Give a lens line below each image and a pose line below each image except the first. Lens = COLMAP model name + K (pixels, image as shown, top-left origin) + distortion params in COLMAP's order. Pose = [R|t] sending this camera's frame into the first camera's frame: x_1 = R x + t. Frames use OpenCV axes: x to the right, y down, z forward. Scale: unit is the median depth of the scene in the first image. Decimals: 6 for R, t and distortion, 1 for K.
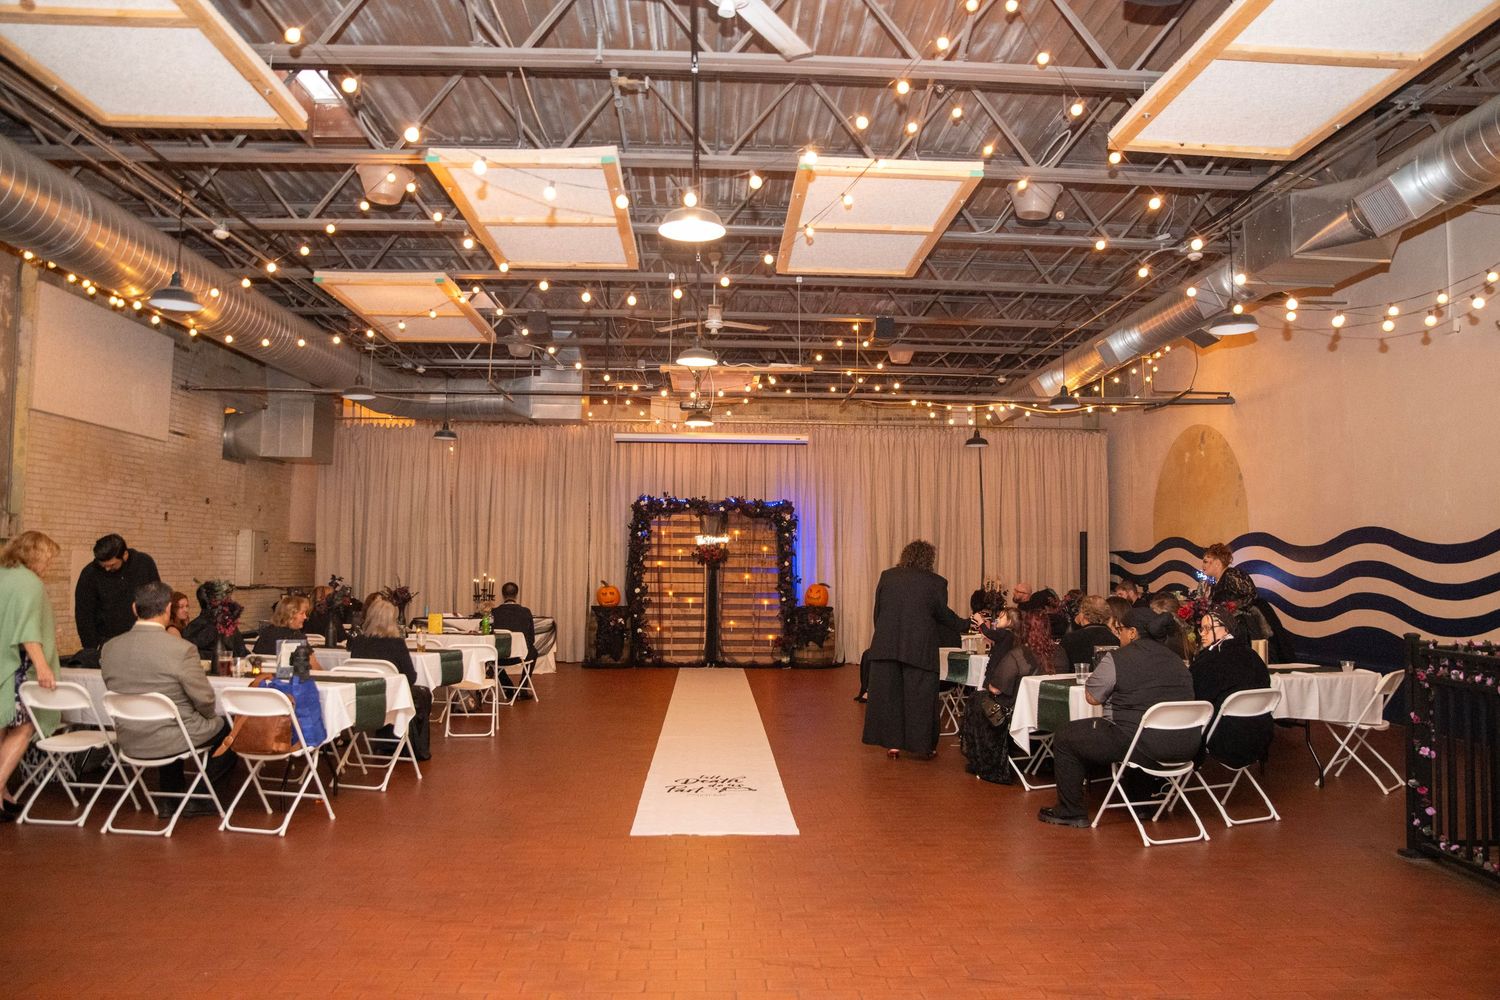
lens RADIAL K [[1068.6, 0, 750.0], [0, 1068.6, 500.0], [0, 0, 1]] dist [-0.098909, -0.000255]
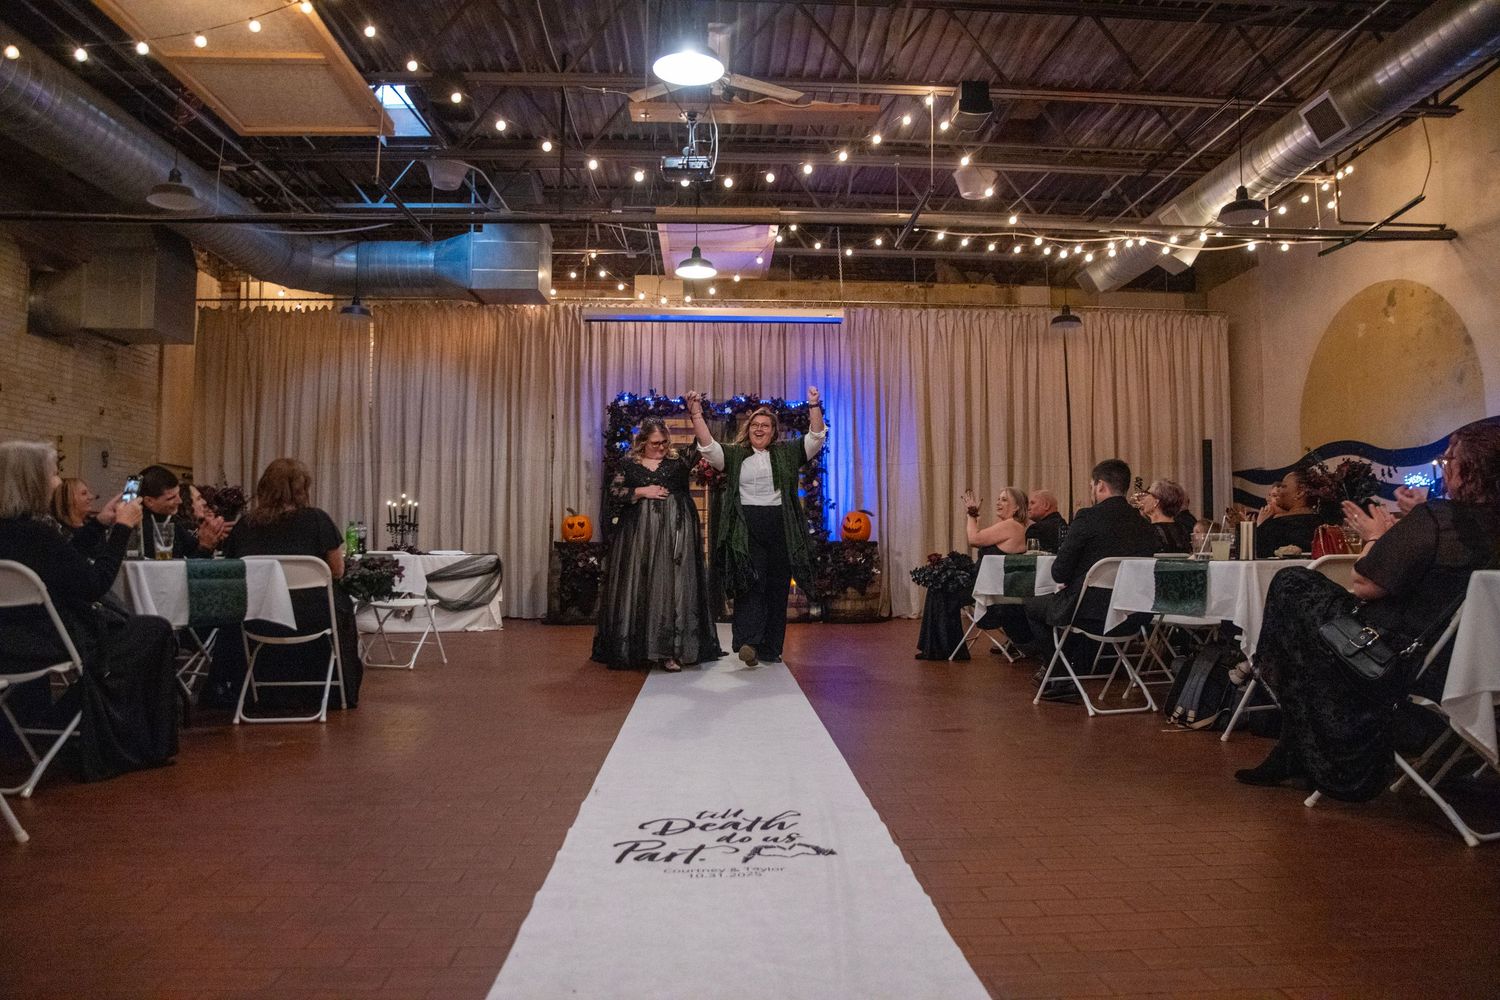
lens RADIAL K [[1030.1, 0, 750.0], [0, 1030.1, 500.0], [0, 0, 1]] dist [-0.114289, 0.086256]
pose [[0.999972, -0.007416, 0.000605, -0.011938], [0.007407, 0.999867, 0.014517, 0.060442], [-0.000713, -0.014512, 0.999894, 0.281488]]
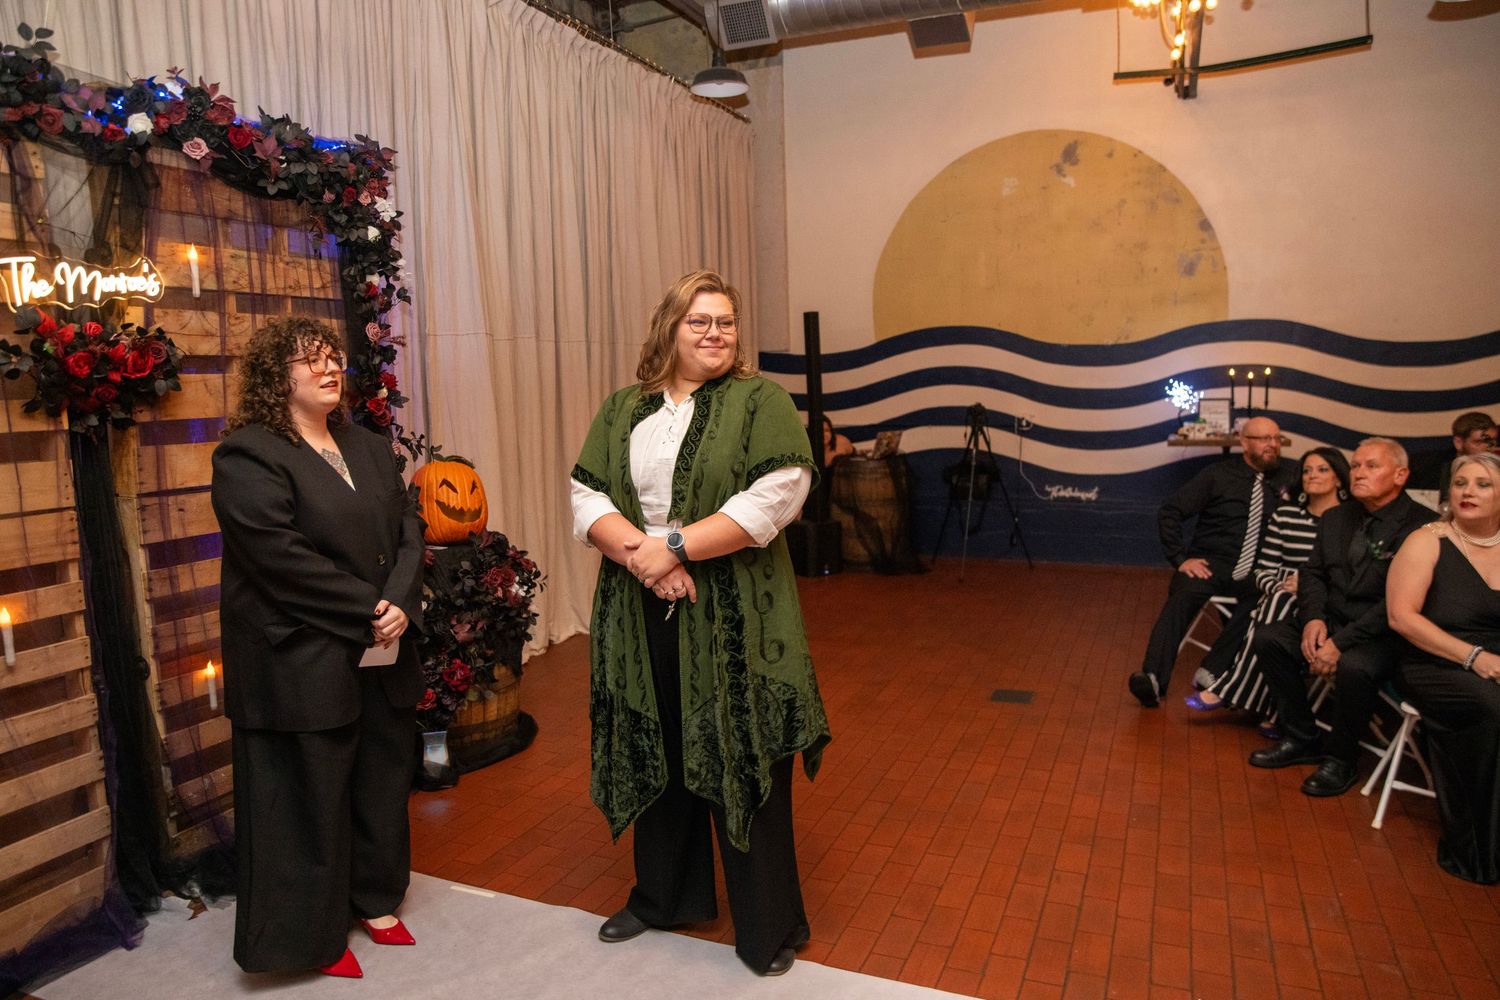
lens RADIAL K [[1023.7, 0, 750.0], [0, 1023.7, 500.0], [0, 0, 1]] dist [-0.115845, 0.087248]
pose [[0.440322, -0.124440, 0.889174, -0.146317], [-0.029112, 0.987849, 0.152666, 0.045434], [-0.897368, -0.093108, 0.431349, 0.815246]]
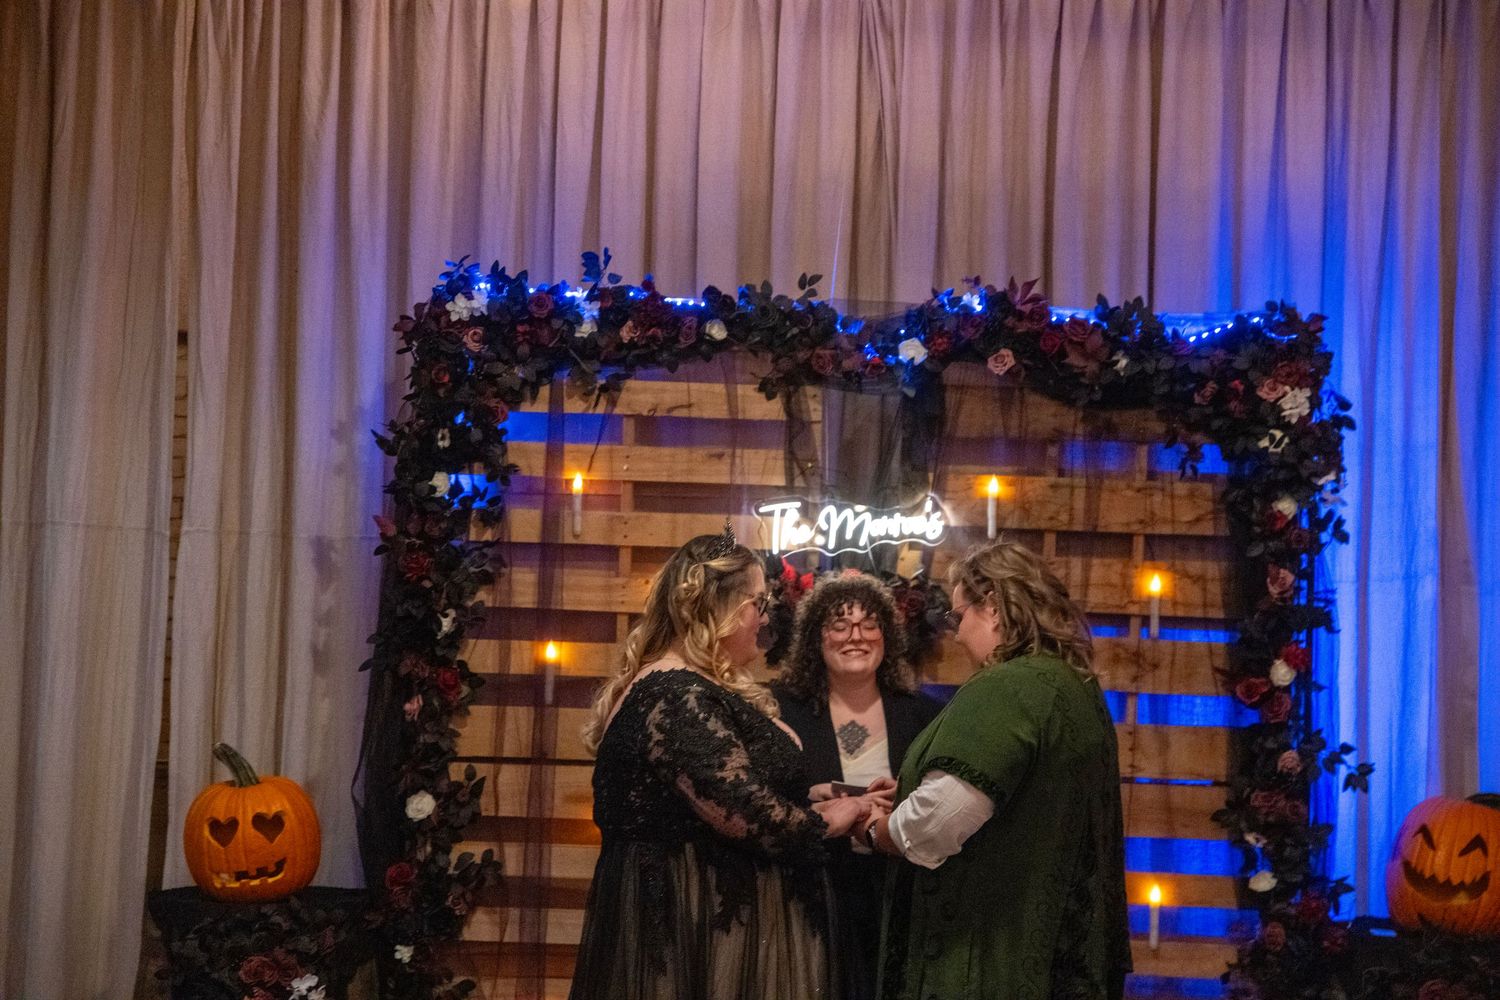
lens RADIAL K [[2784.0, 0, 762.5], [0, 2784.0, 517.1], [0, 0, 1]] dist [0.270780, -0.083337]
pose [[0.997564, 0.021226, -0.066455, -0.019777], [-0.019907, 0.999593, 0.020446, 0.026653], [0.066862, -0.019073, 0.997580, 0.542855]]
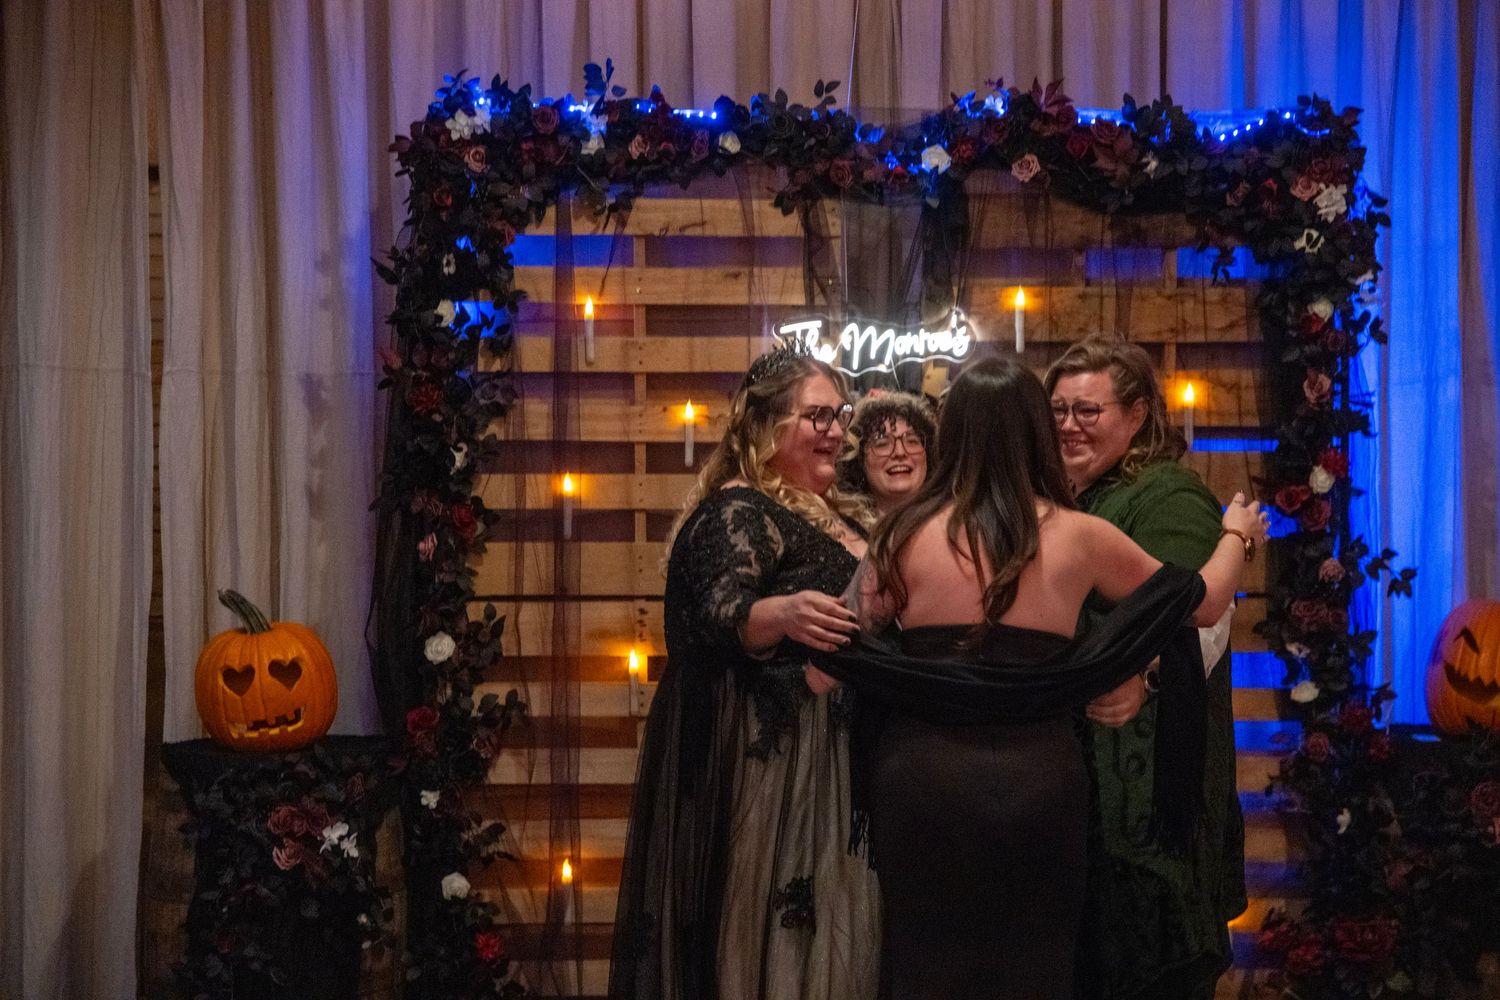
lens RADIAL K [[2784.0, 0, 762.5], [0, 2784.0, 517.1], [0, 0, 1]] dist [0.270780, -0.083337]
pose [[0.999933, -0.009236, -0.006993, -0.050851], [0.009715, 0.997356, 0.072012, 0.032517], [0.006309, -0.072076, 0.997379, 0.557354]]
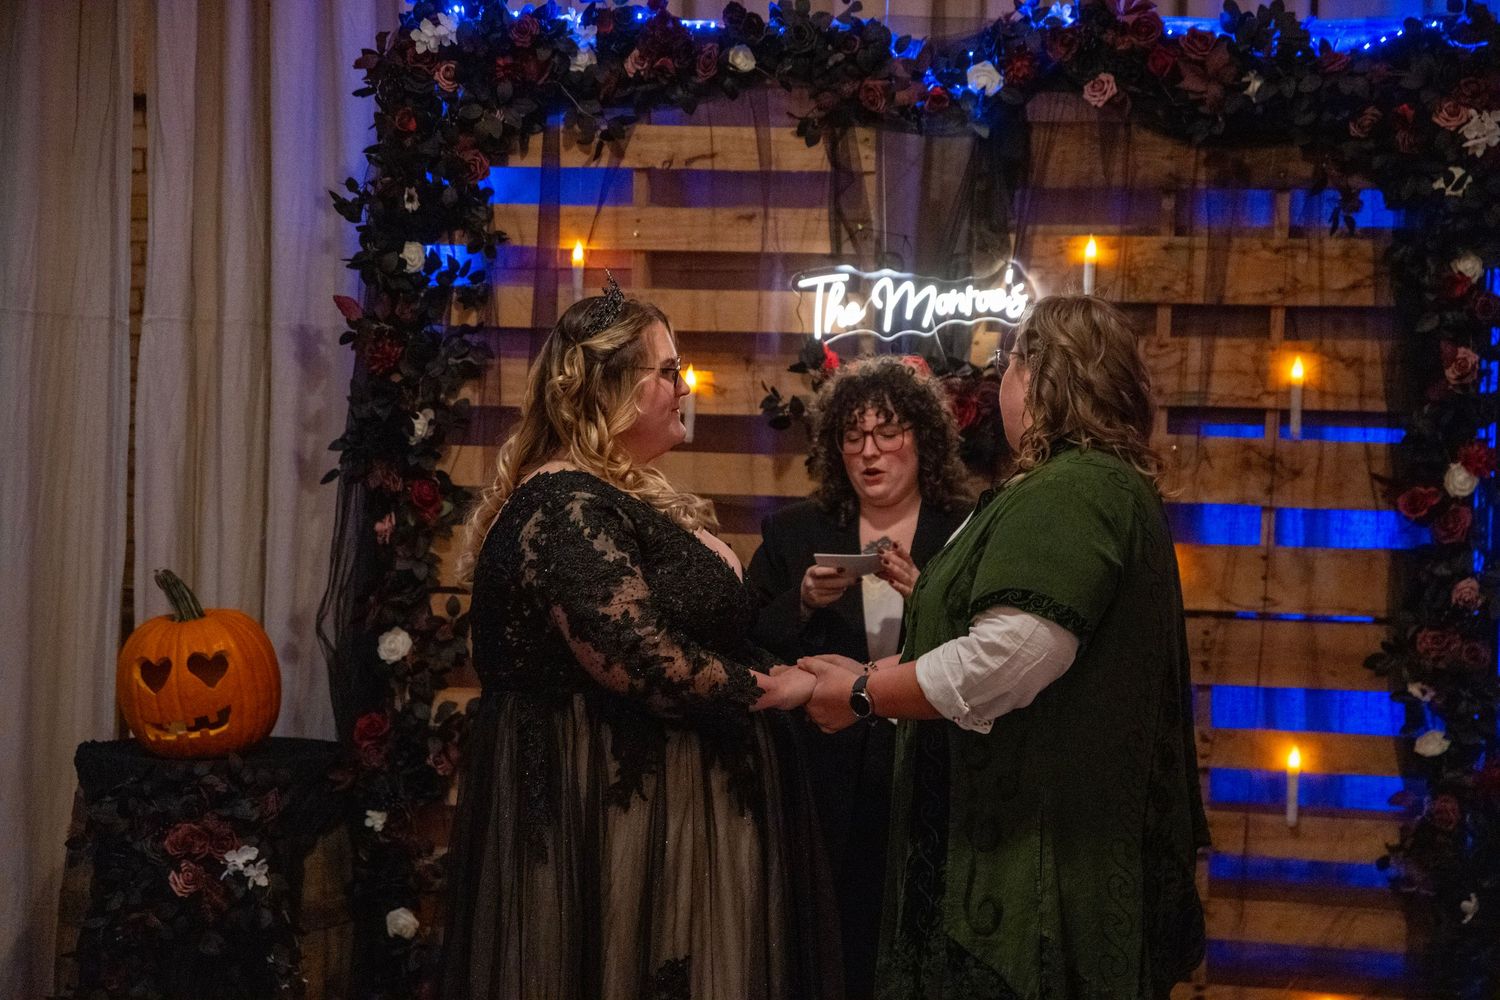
lens RADIAL K [[2784.0, 0, 762.5], [0, 2784.0, 517.1], [0, 0, 1]] dist [0.270780, -0.083337]
pose [[0.981364, 0.022486, -0.190837, 0.016272], [-0.006962, 0.996639, 0.081627, 0.035538], [0.192031, -0.078778, 0.978222, 0.634237]]
